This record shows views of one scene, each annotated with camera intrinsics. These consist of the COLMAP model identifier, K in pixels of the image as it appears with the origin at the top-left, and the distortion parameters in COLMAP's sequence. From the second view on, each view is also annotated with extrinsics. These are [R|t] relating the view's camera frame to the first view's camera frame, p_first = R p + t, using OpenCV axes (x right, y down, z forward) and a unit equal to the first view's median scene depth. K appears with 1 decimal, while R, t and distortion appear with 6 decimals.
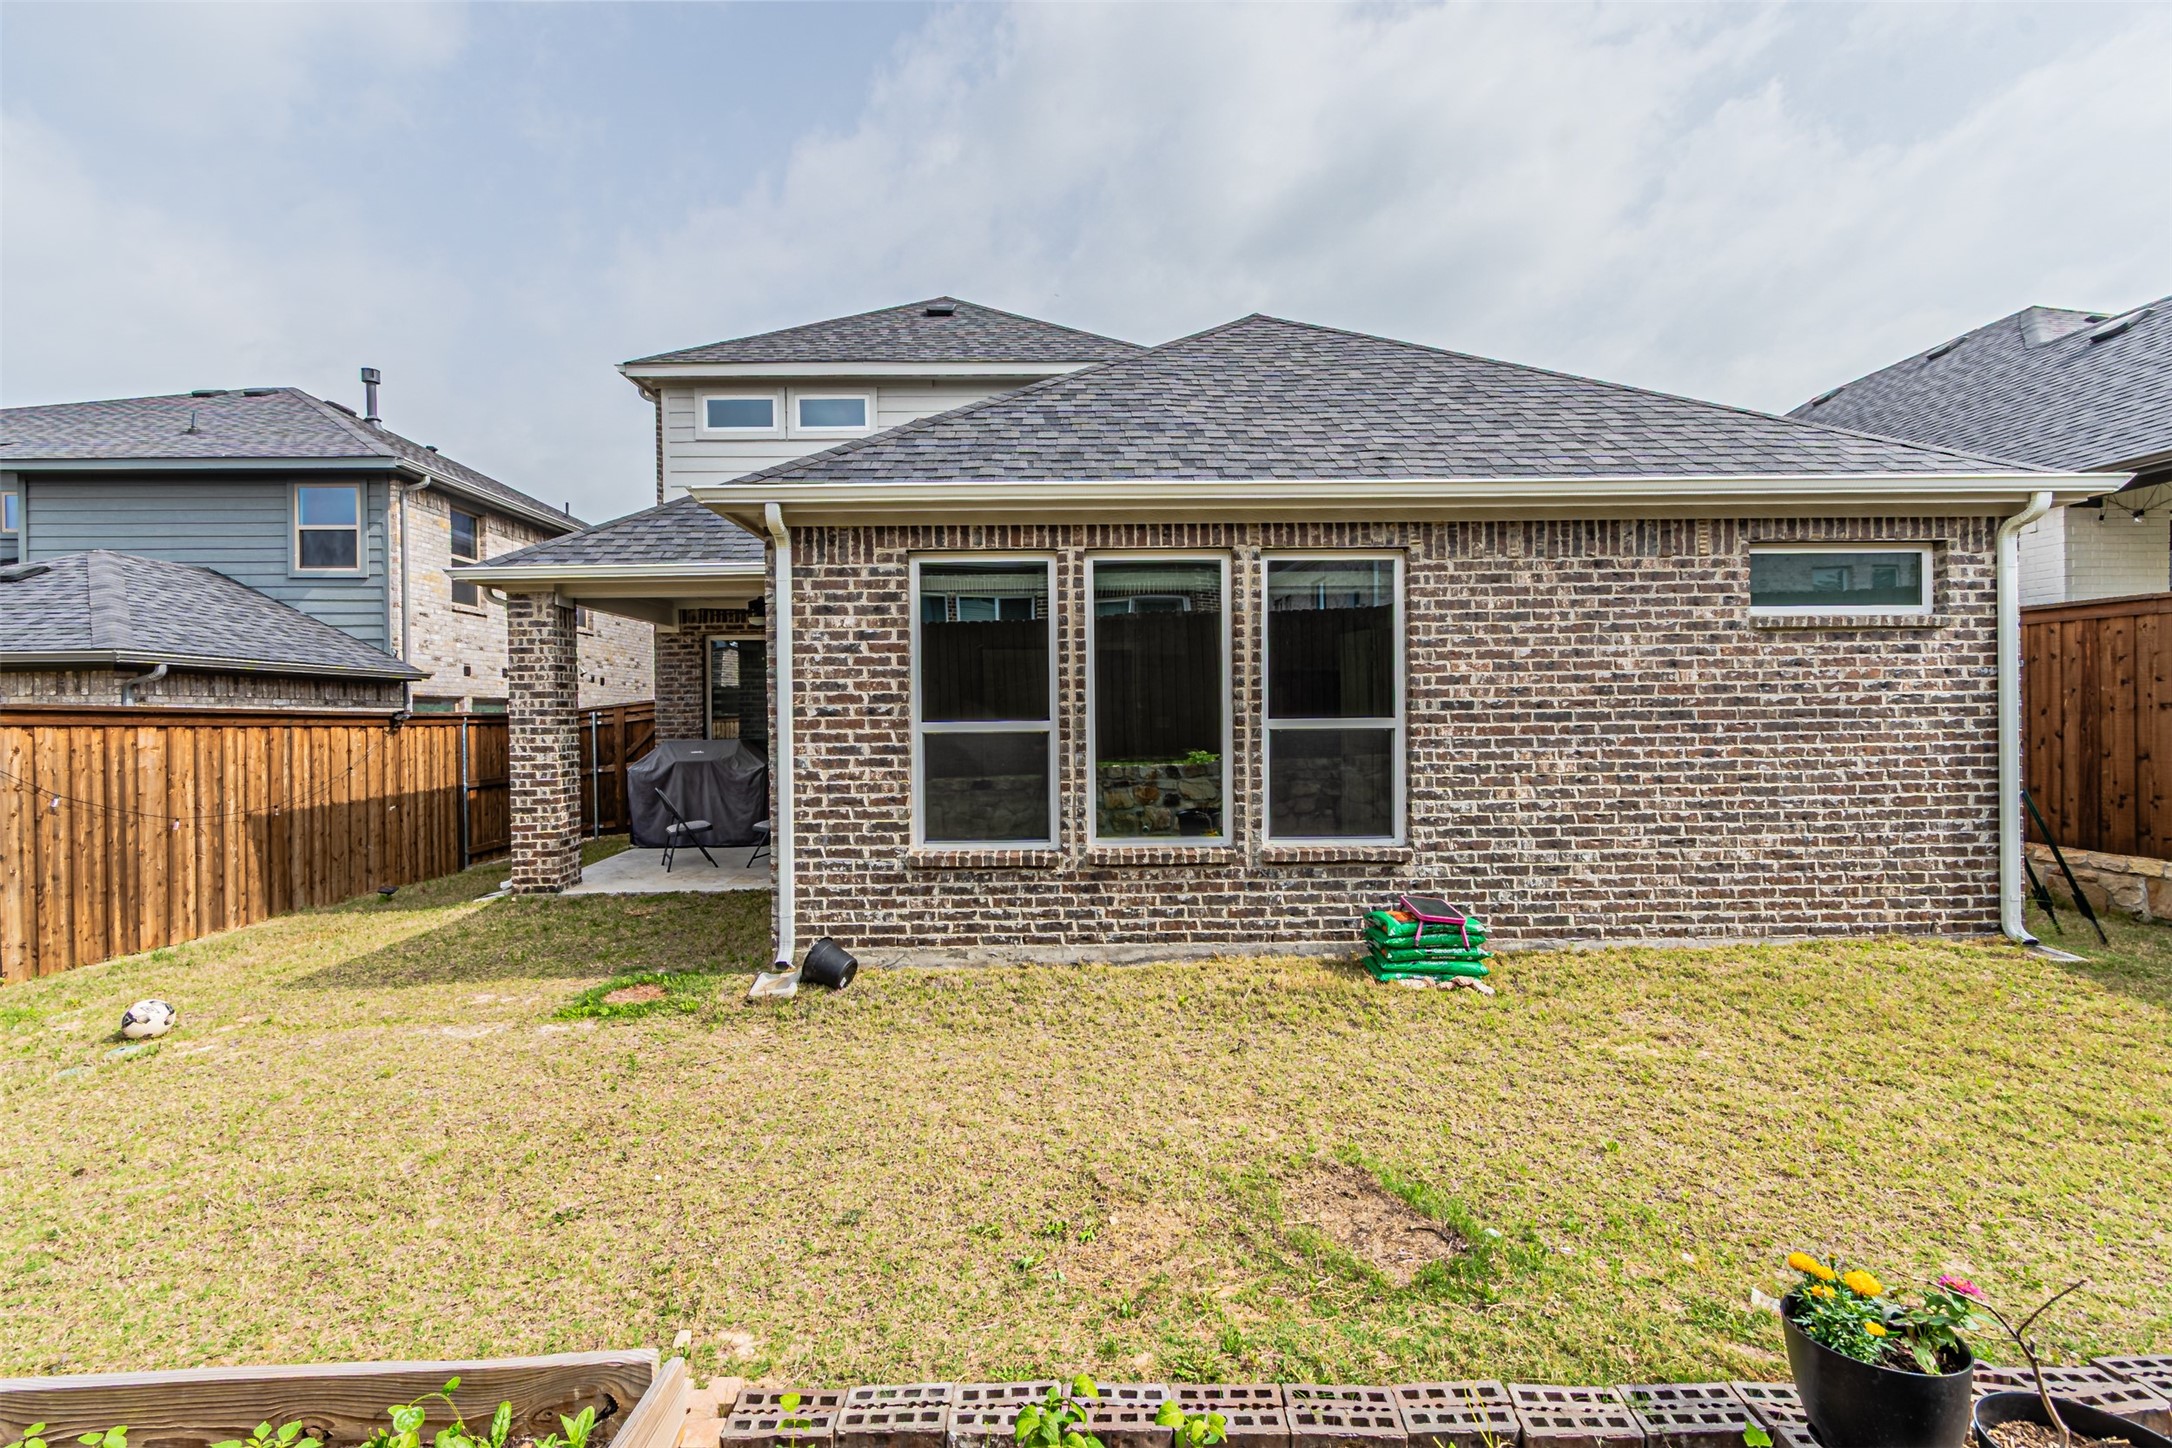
lens RADIAL K [[949.7, 0, 1084.9], [0, 949.7, 717.5], [0, 0, 1]] dist [0.010130, -0.002537]
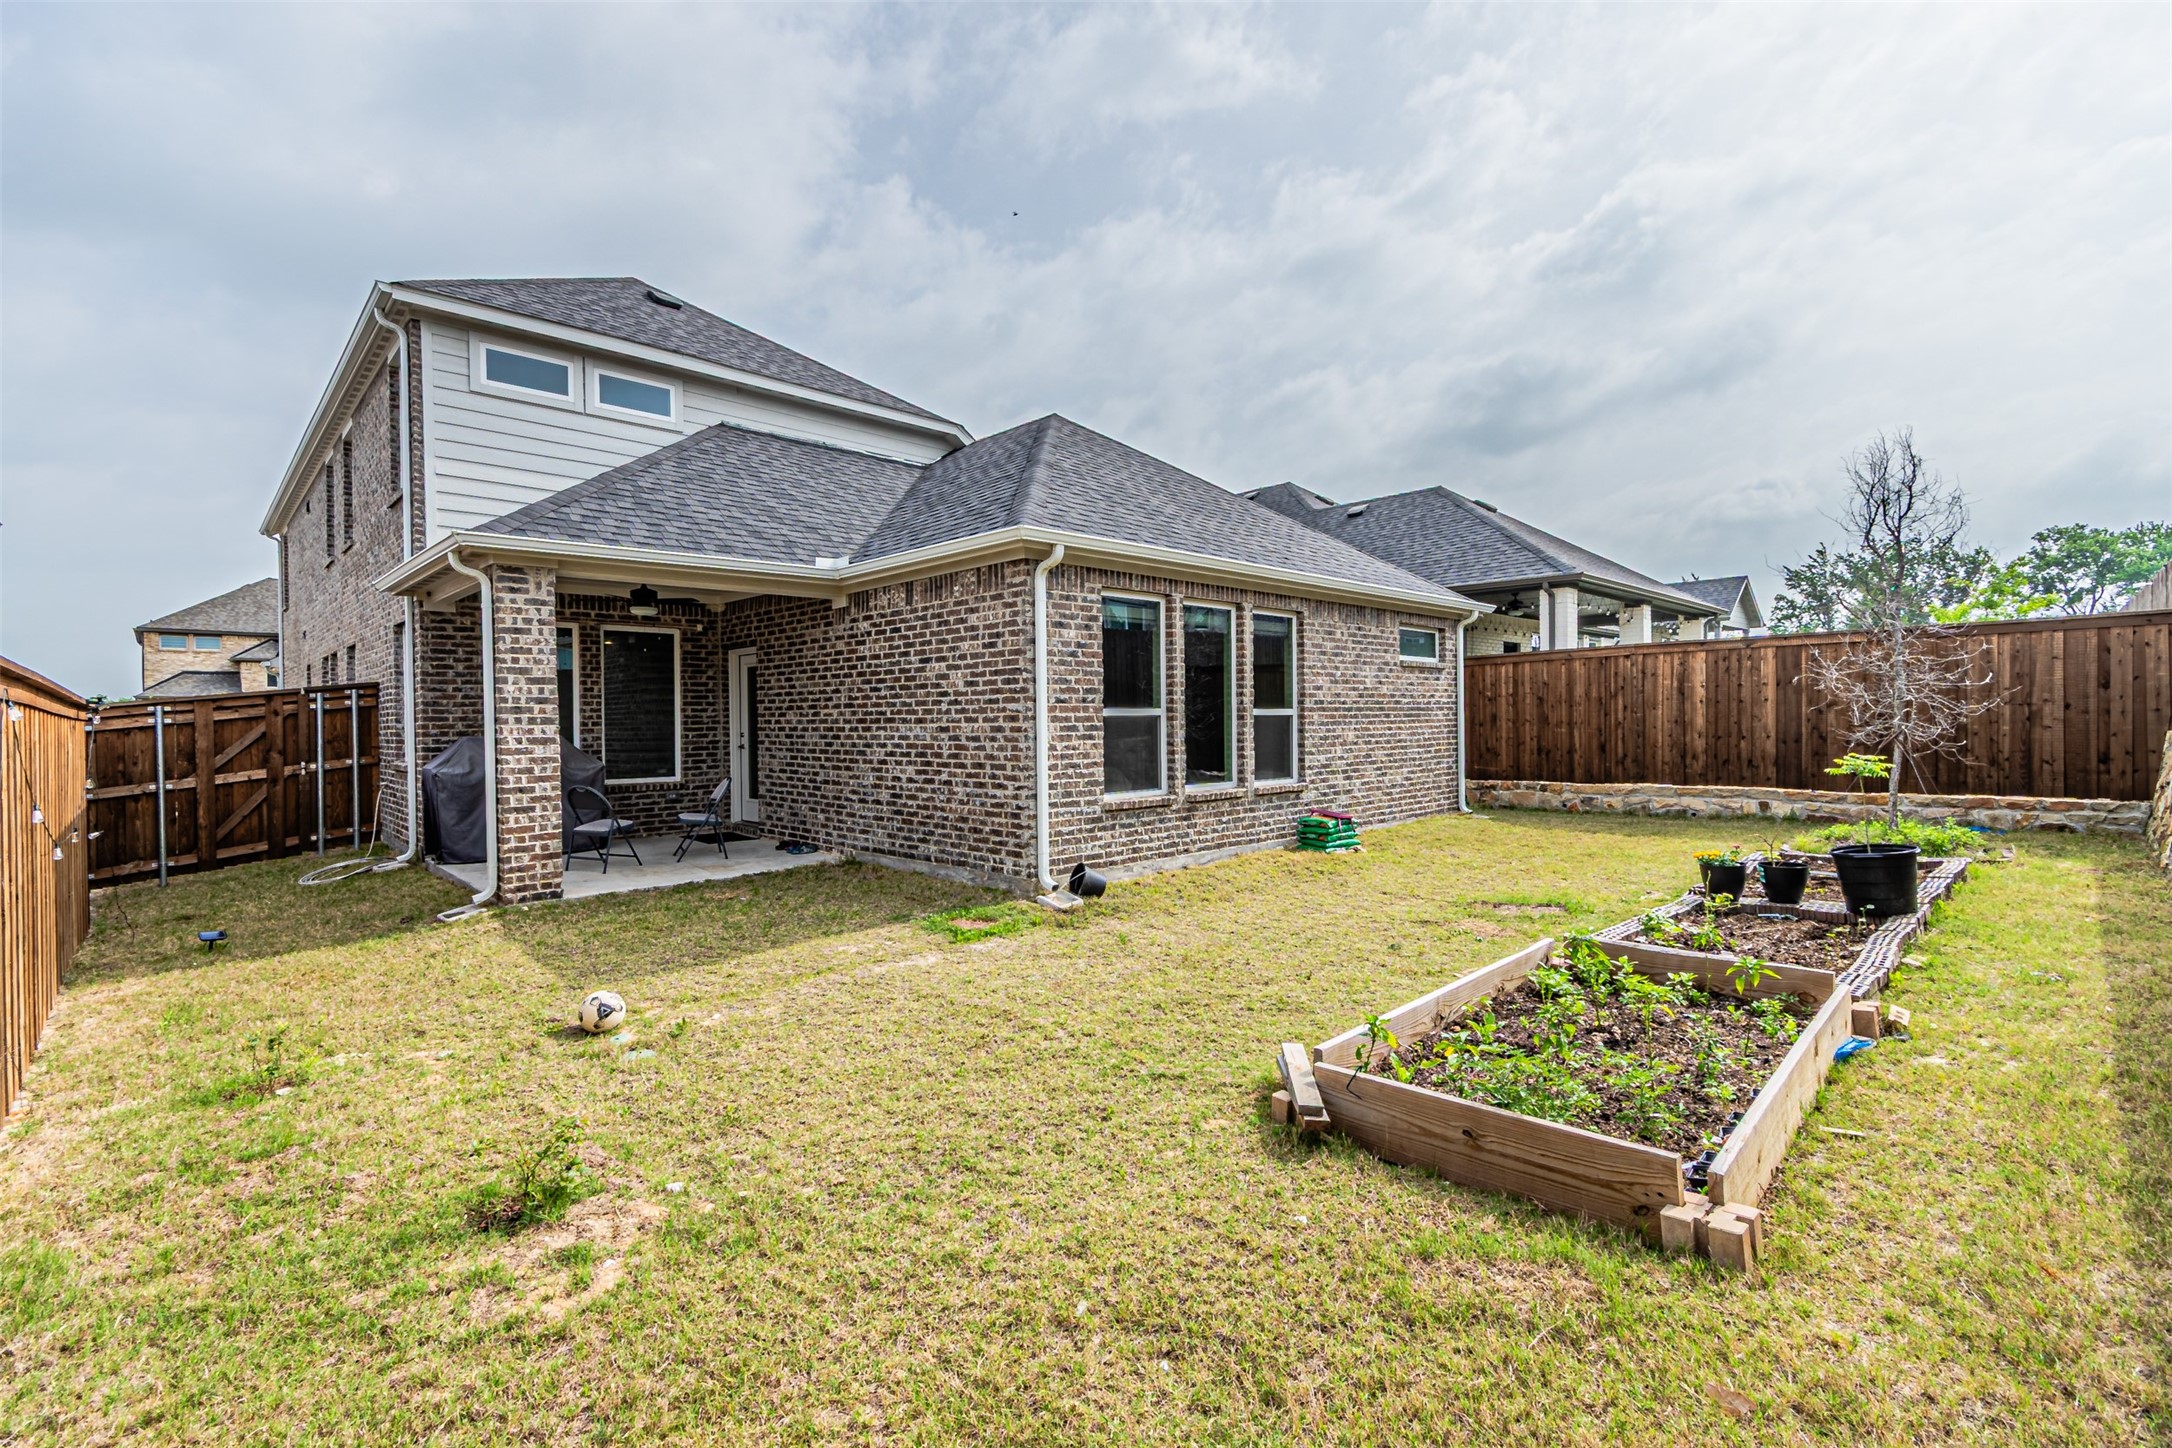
lens RADIAL K [[949.7, 0, 1074.2], [0, 949.7, 725.1], [0, 0, 1]] dist [0.010130, -0.002537]
pose [[0.739630, -0.001447, 0.673012, -1.150069], [0.005131, 0.999981, -0.003489, 0.034155], [-0.672994, 0.006034, 0.739623, -0.012514]]
